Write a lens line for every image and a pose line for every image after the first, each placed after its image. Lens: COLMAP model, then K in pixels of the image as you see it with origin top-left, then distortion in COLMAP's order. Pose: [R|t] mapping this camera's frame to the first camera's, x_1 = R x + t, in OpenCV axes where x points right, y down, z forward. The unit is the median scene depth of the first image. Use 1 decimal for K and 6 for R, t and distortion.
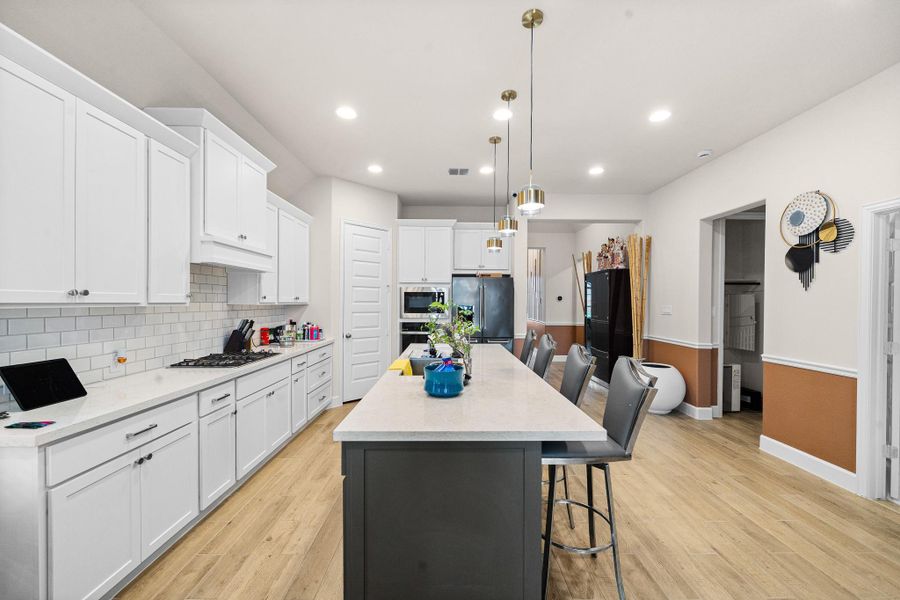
lens RADIAL K [[352.4, 0, 449.7], [0, 352.4, 307.0], [0, 0, 1]] dist [-0.009607, 0.000551]
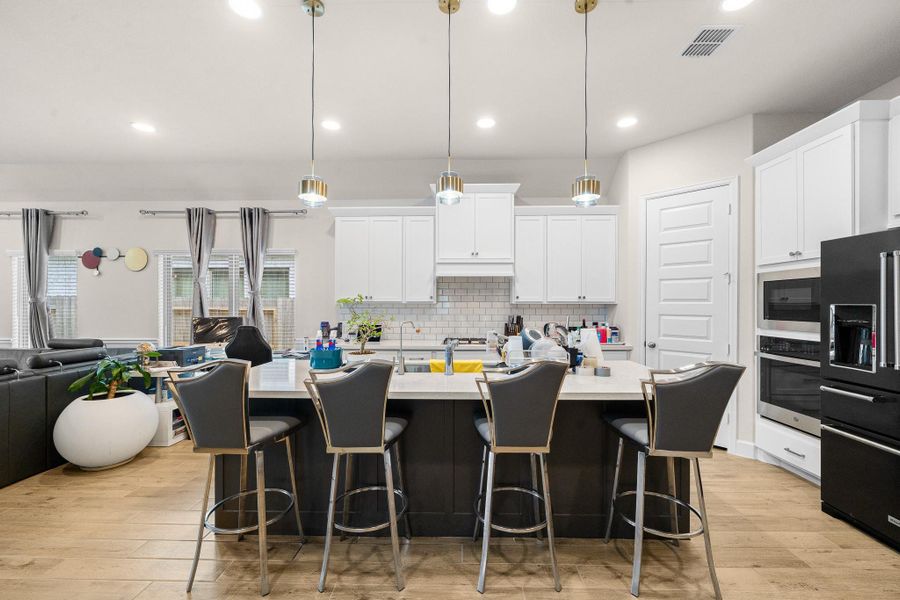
lens RADIAL K [[352.4, 0, 444.7], [0, 352.4, 315.4], [0, 0, 1]] dist [-0.009607, 0.000551]
pose [[-0.033010, 0.029673, -0.999014, 0.455365], [-0.012750, 0.999465, 0.030108, 0.000290], [0.999374, 0.013731, -0.032614, 0.533914]]
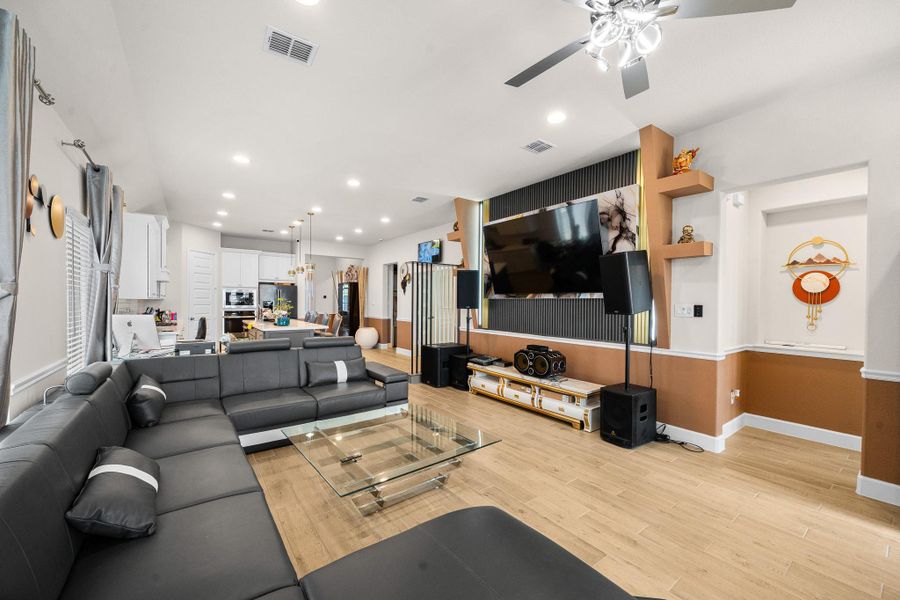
lens RADIAL K [[352.4, 0, 452.7], [0, 352.4, 302.8], [0, 0, 1]] dist [-0.009607, 0.000551]
pose [[0.806643, -0.000848, 0.591038, -0.250865], [0.005048, 0.999972, -0.005455, 0.019909], [-0.591017, 0.007384, 0.806625, -0.964901]]
